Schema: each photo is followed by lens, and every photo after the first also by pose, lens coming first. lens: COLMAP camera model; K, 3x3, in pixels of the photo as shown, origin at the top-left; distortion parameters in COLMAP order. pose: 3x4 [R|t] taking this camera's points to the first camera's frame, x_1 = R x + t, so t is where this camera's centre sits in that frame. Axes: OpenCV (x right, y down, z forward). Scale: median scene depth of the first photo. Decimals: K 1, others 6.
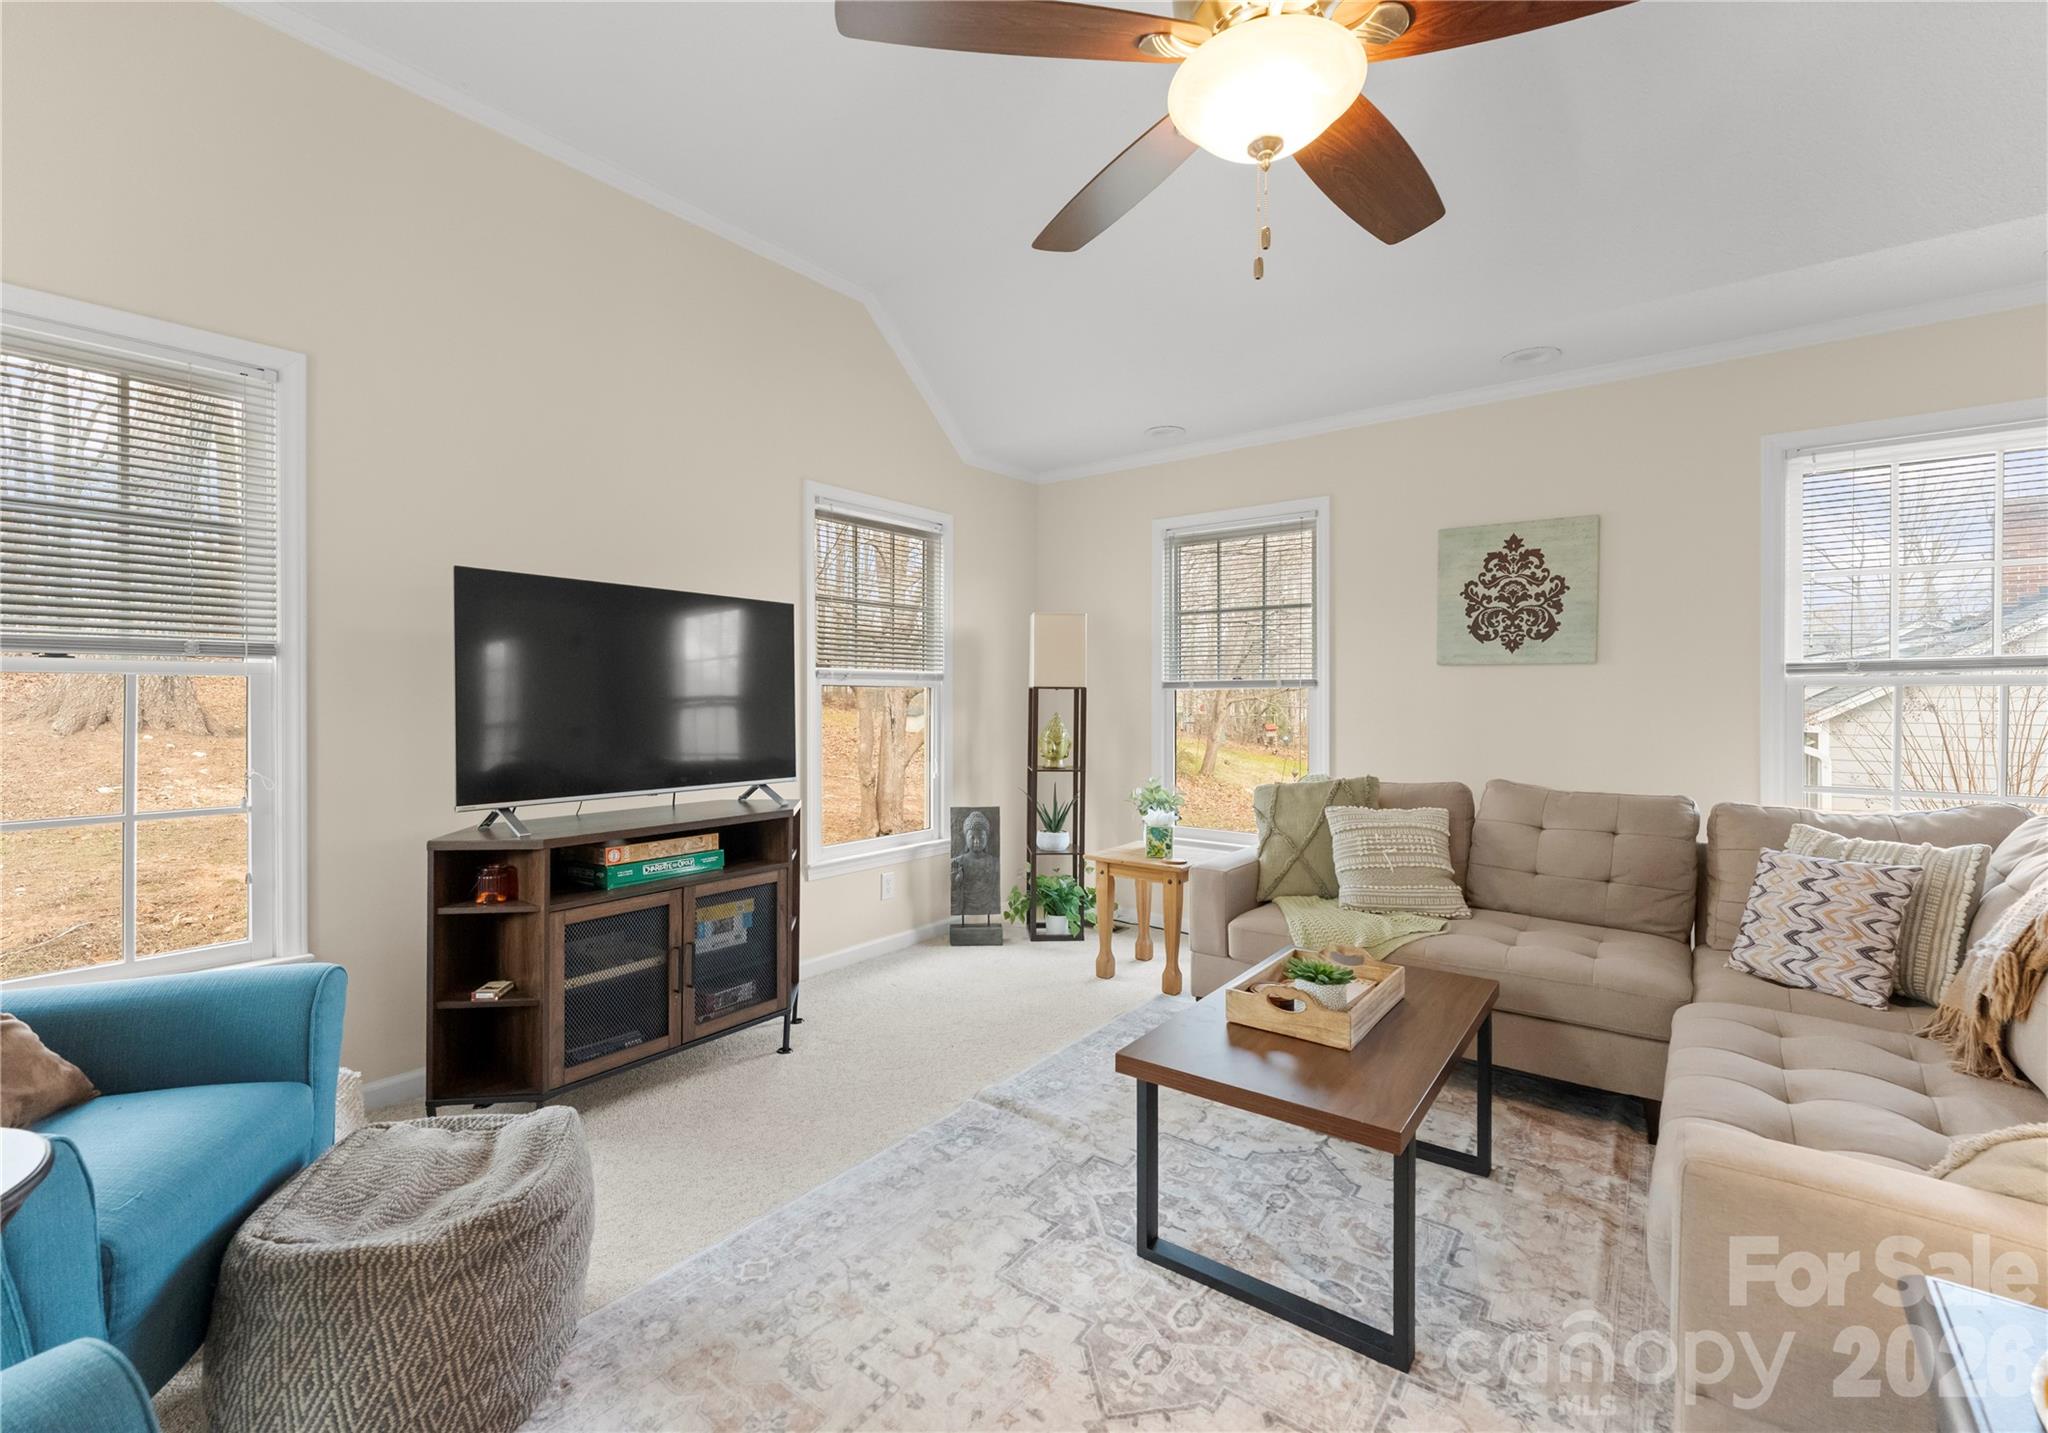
lens RADIAL K [[871.2, 0, 1025.9], [0, 871.2, 710.2], [0, 0, 1]] dist [-0.001229, -0.000336]
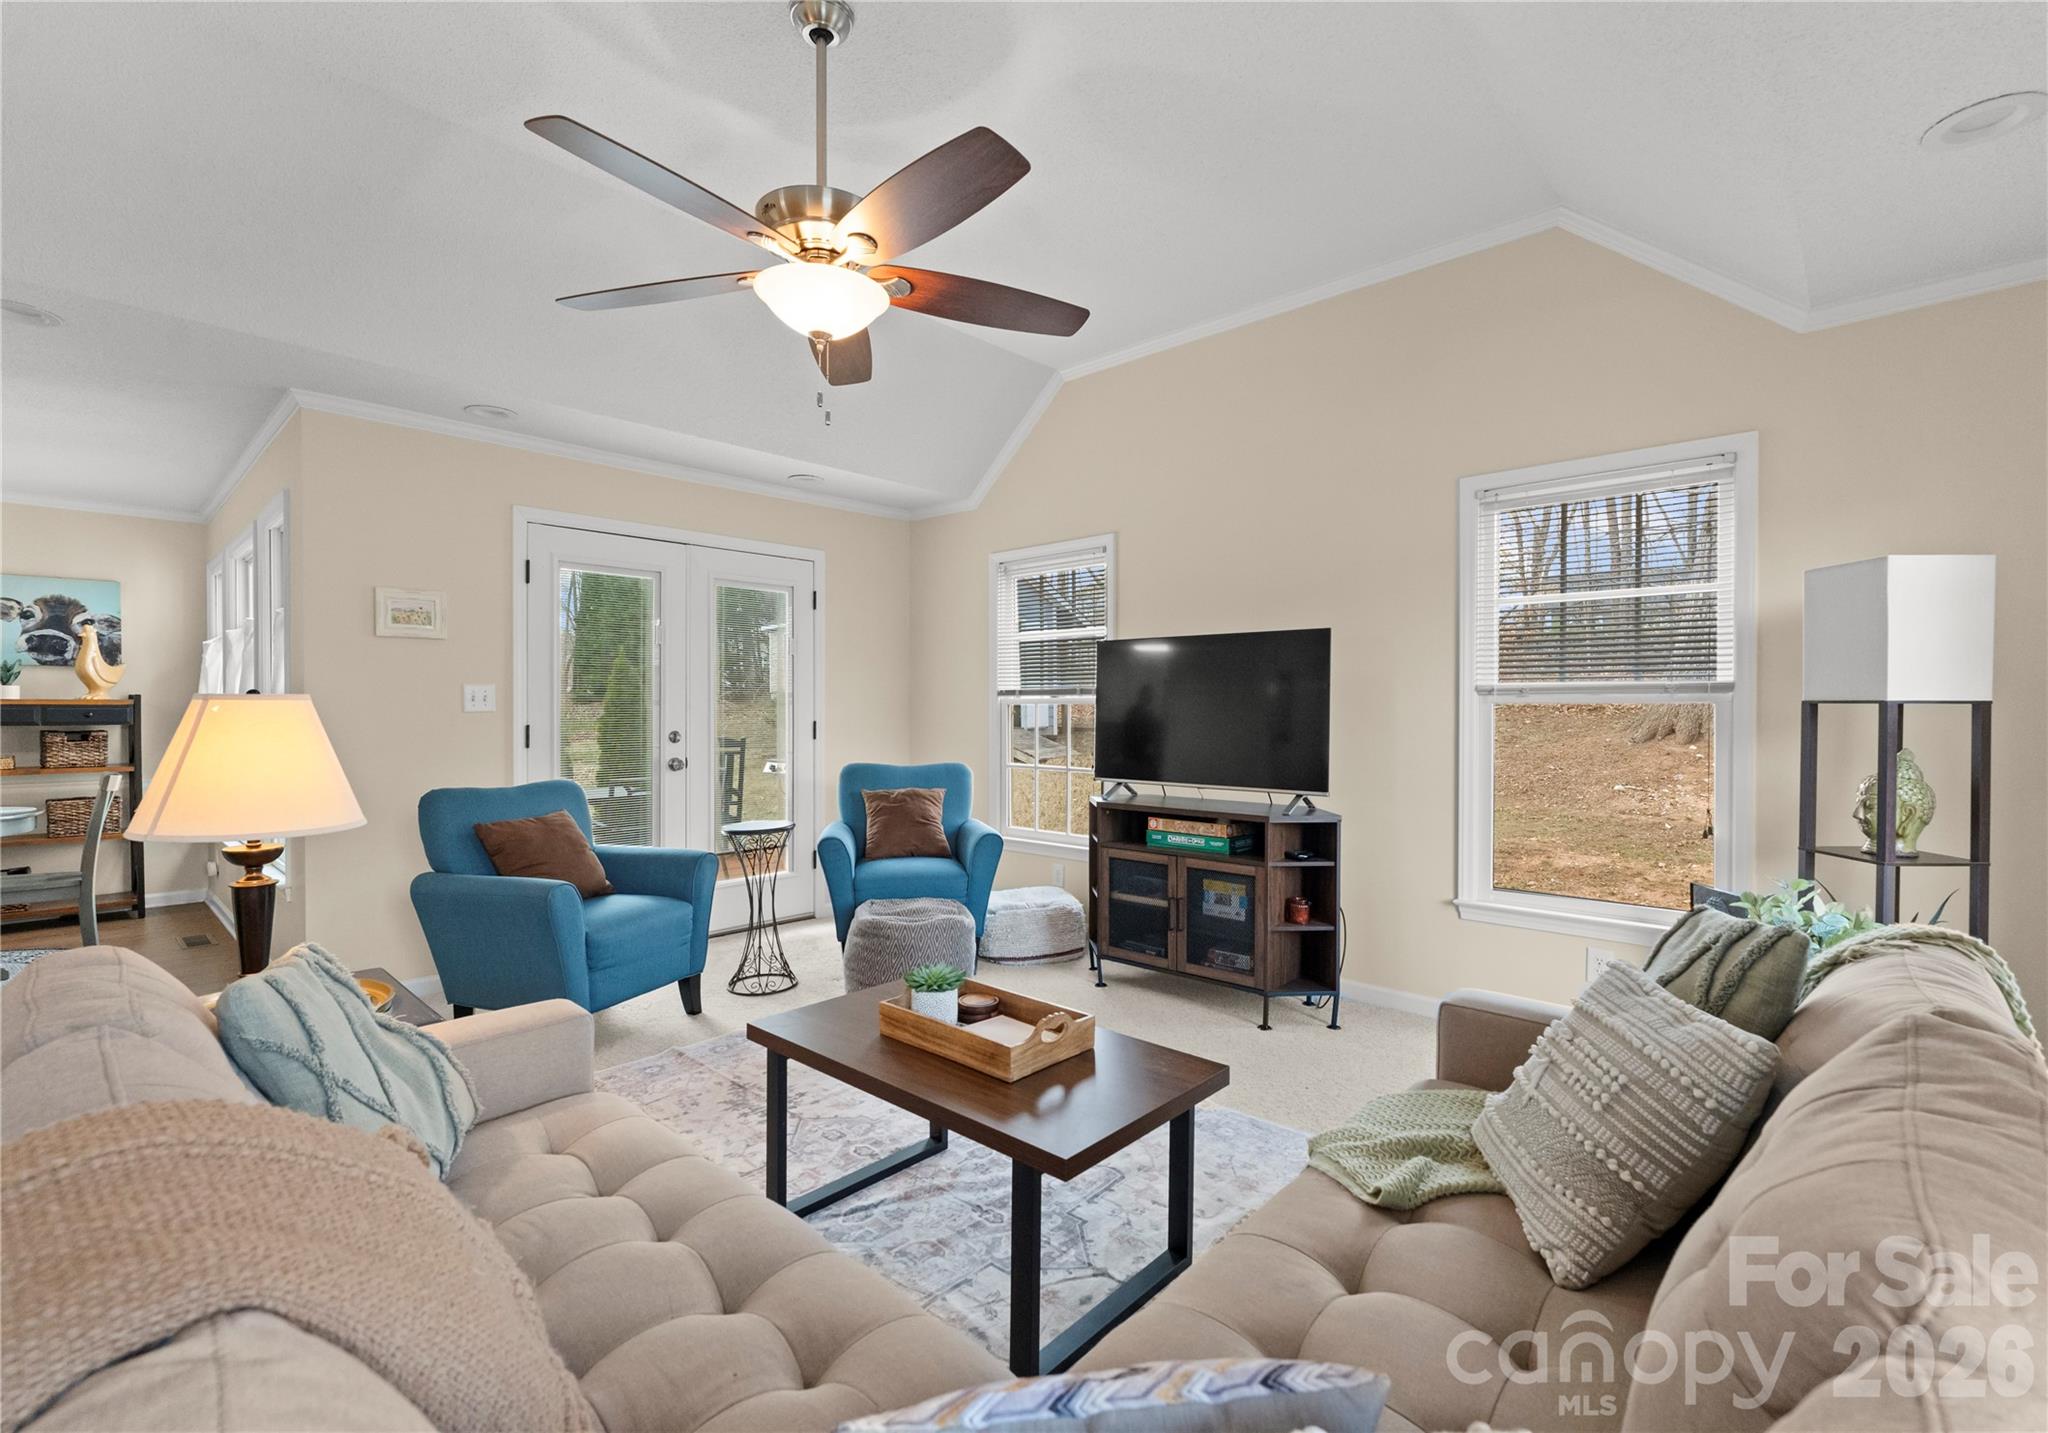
lens RADIAL K [[909.8, 0, 1023.0], [0, 909.8, 712.7], [0, 0, 1]] dist [-0.003601, -0.000109]
pose [[-0.083483, -0.000679, -0.996509, 0.998738], [-0.011527, 0.999934, 0.000284, -0.018964], [0.996442, 0.011511, -0.083486, 0.828145]]
